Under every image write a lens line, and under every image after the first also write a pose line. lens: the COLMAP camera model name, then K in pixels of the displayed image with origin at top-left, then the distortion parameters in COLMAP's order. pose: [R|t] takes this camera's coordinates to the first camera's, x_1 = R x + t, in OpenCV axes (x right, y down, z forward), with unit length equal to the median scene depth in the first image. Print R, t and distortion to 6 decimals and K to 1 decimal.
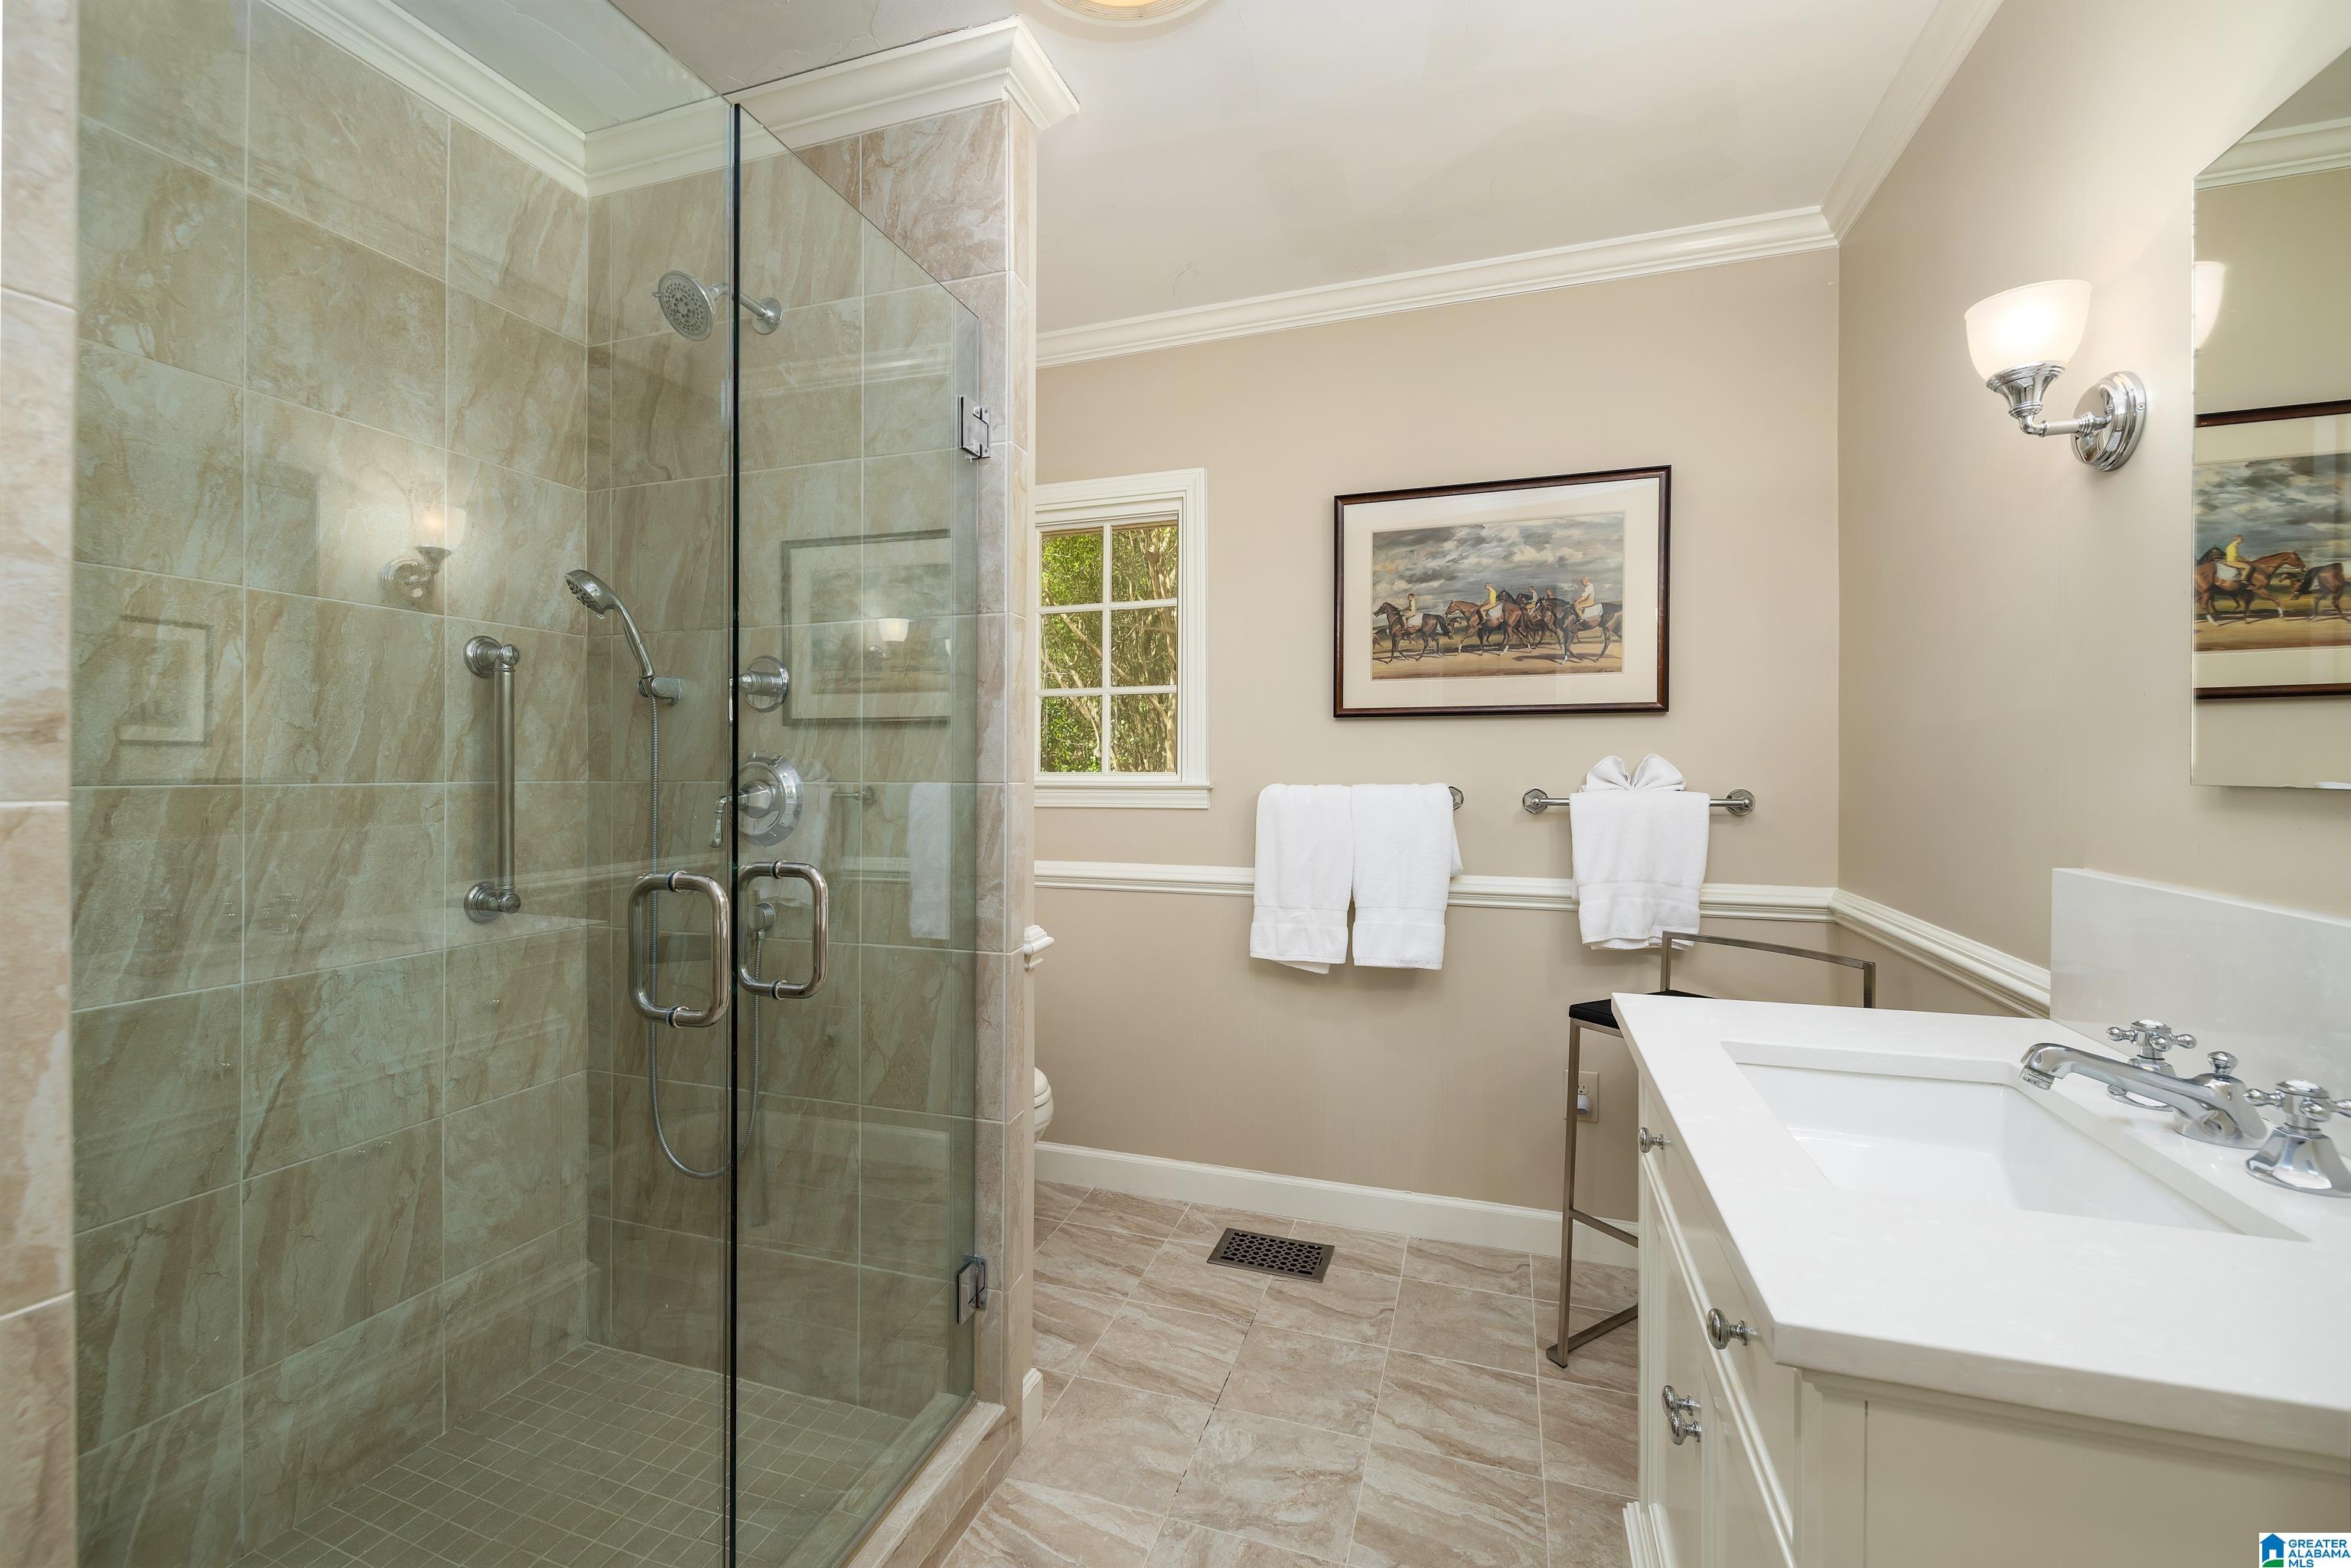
lens RADIAL K [[1016.5, 0, 1182.0], [0, 1016.5, 789.3], [0, 0, 1]] dist [0.000654, 0.000057]
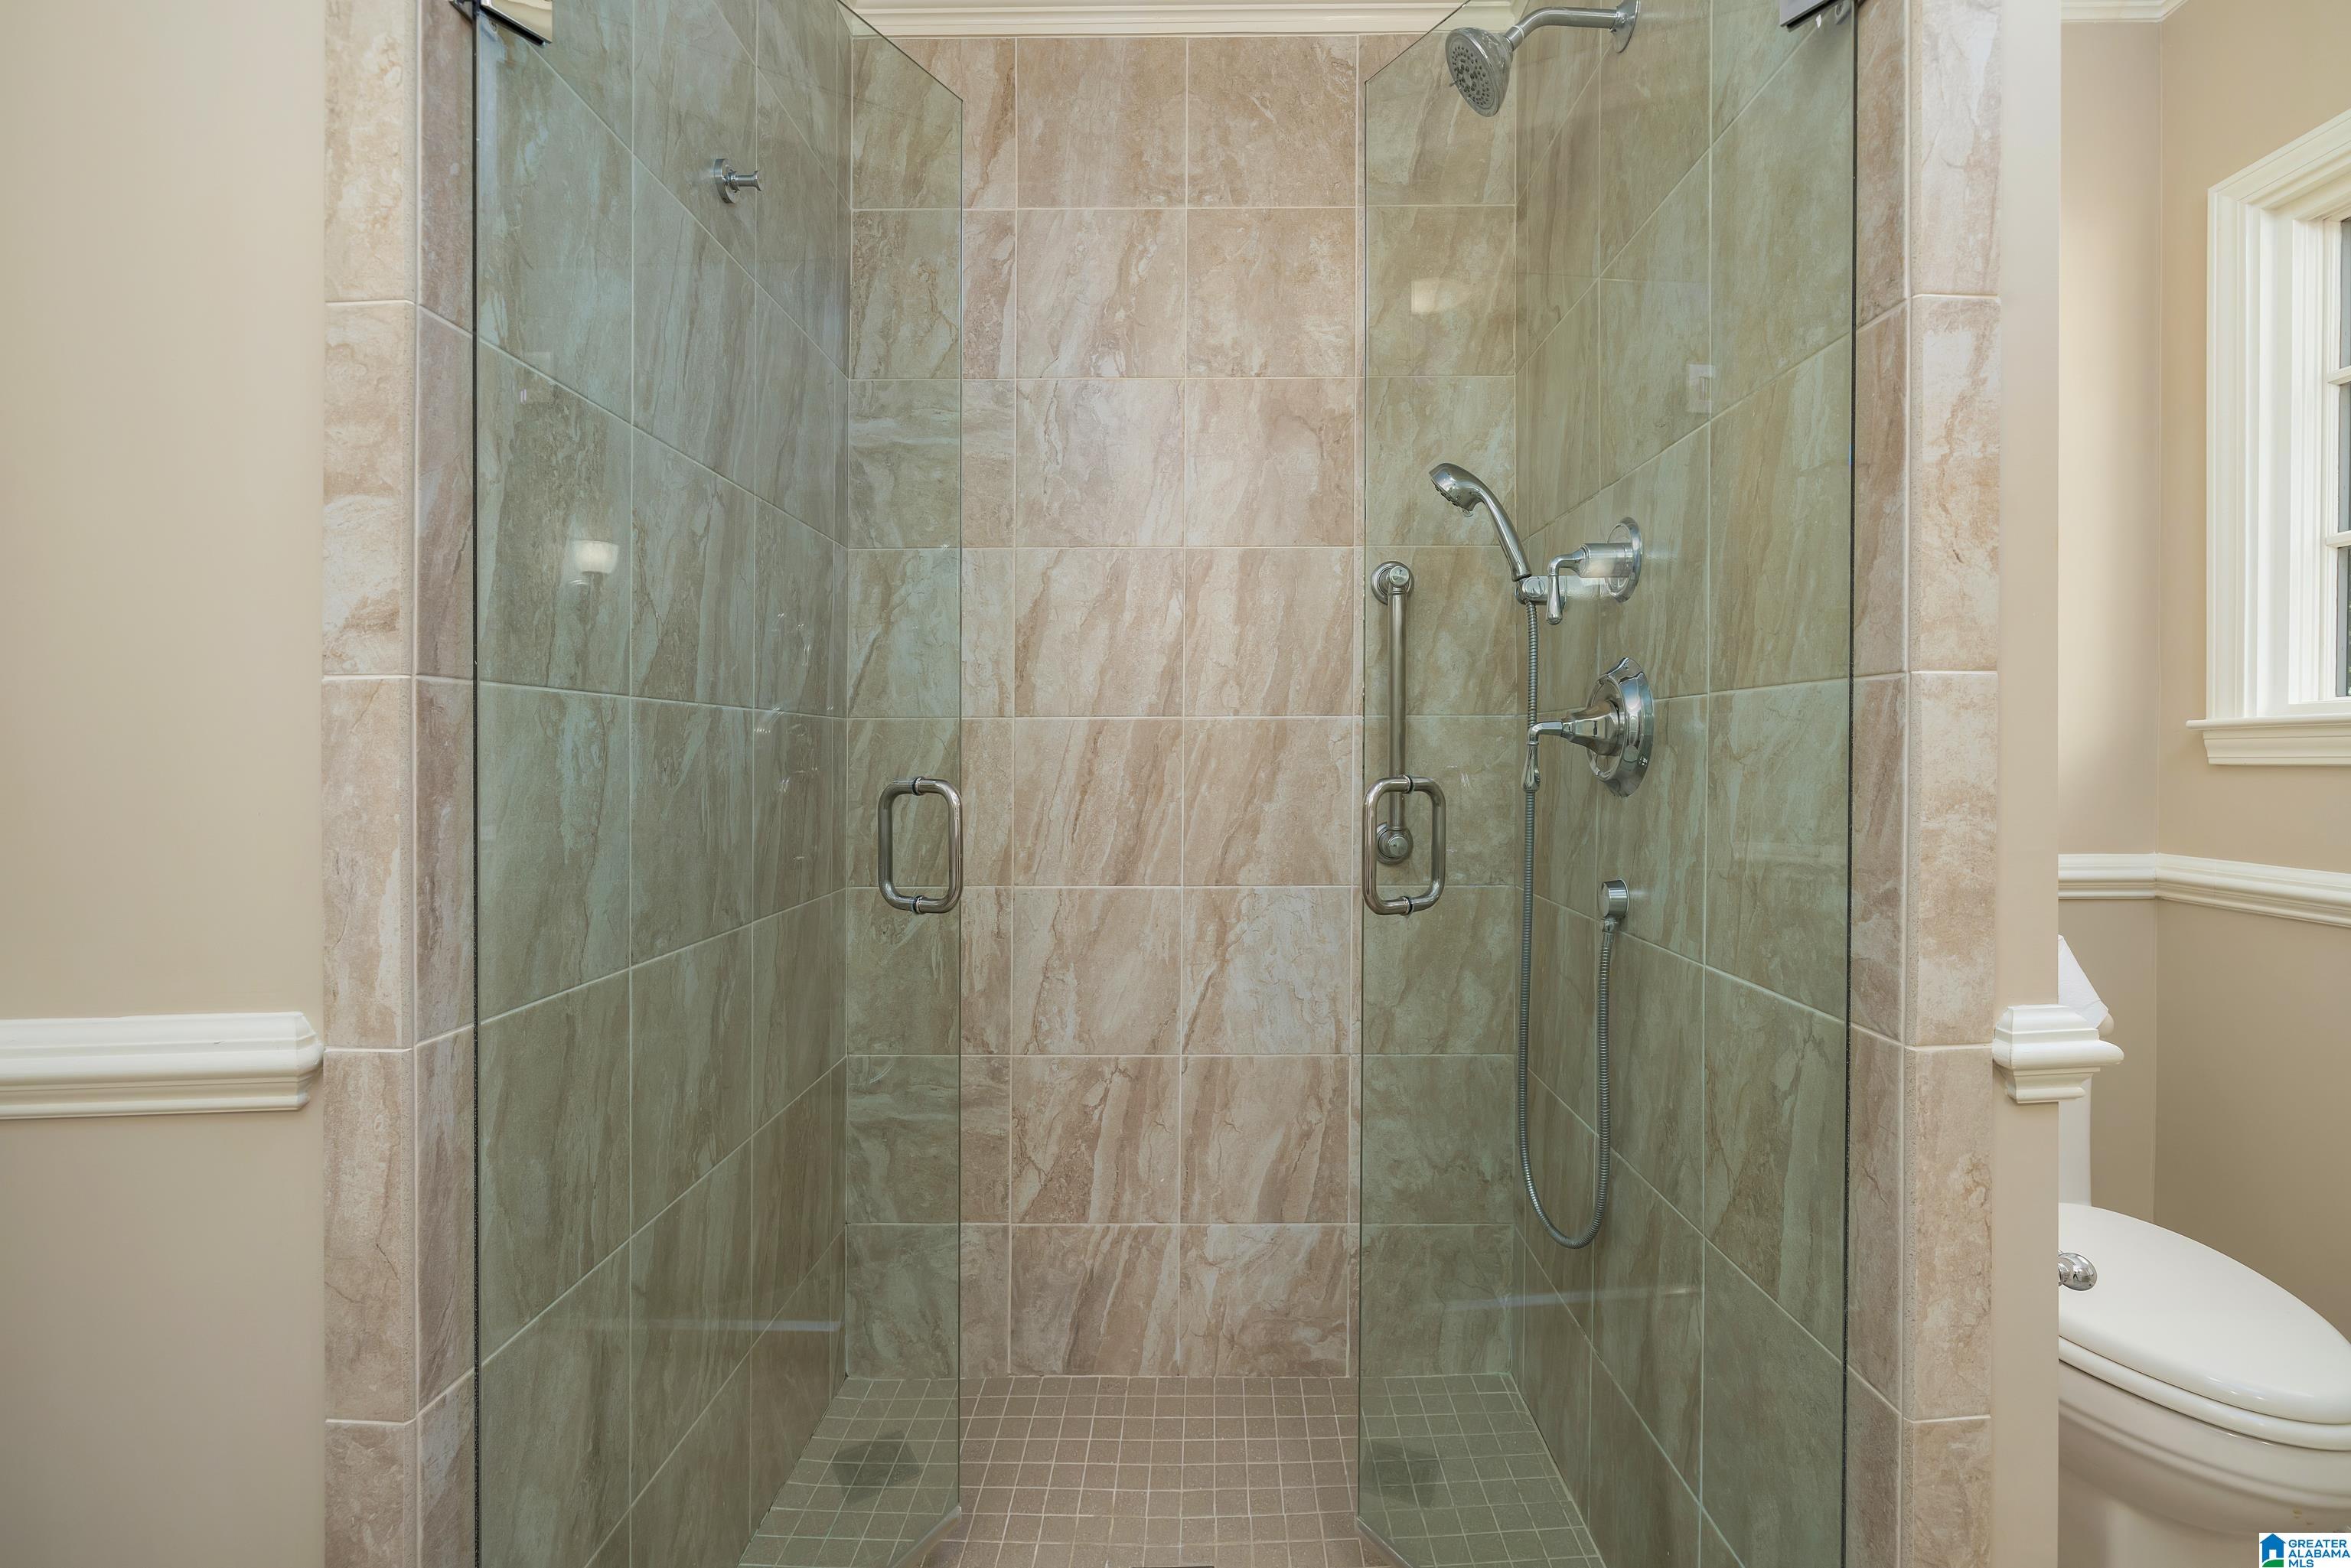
lens RADIAL K [[1016.5, 0, 1180.6], [0, 1016.5, 759.2], [0, 0, 1]] dist [0.000654, 0.000057]
pose [[0.302899, 0.004952, -0.953010, 0.191777], [-0.014213, 0.999899, 0.000678, 0.043323], [0.952917, 0.013340, 0.302939, 0.642735]]
